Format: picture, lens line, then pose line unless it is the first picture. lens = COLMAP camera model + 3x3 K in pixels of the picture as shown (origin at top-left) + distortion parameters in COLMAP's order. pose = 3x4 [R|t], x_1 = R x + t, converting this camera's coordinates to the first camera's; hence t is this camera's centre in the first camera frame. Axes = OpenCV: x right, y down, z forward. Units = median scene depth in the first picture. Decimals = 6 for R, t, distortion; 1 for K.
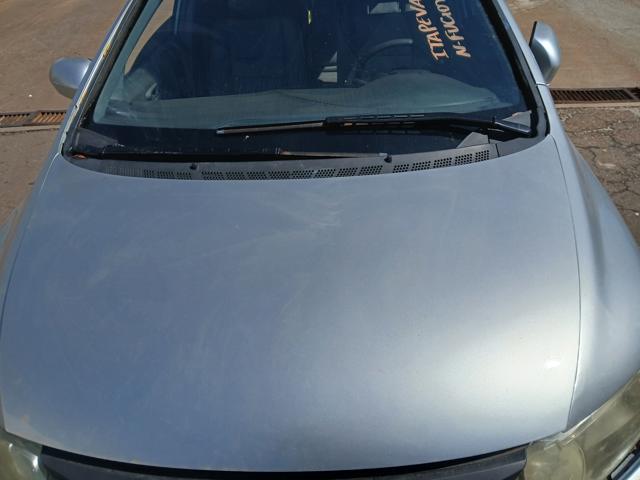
lens RADIAL K [[501.8, 0, 323.0], [0, 501.8, 232.9], [0, 0, 1]] dist [0.005794, -0.054486]
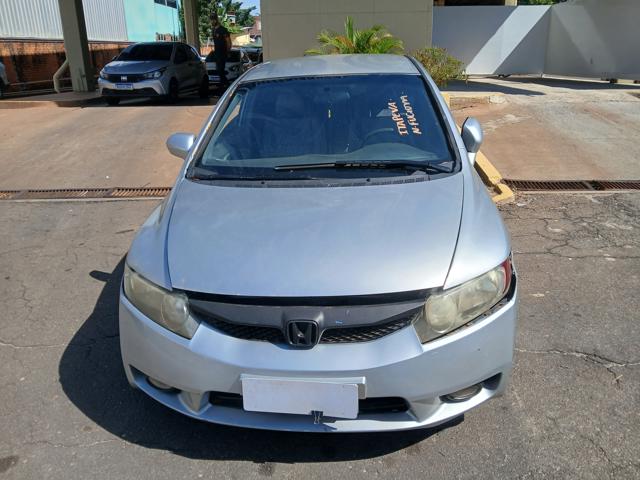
lens RADIAL K [[501.8, 0, 323.0], [0, 501.8, 232.9], [0, 0, 1]] dist [0.005794, -0.054486]
pose [[0.998775, 0.028923, -0.040153, 0.017248], [-0.036690, 0.977298, -0.208669, 0.178290], [0.033206, 0.209886, 0.977162, -0.315615]]
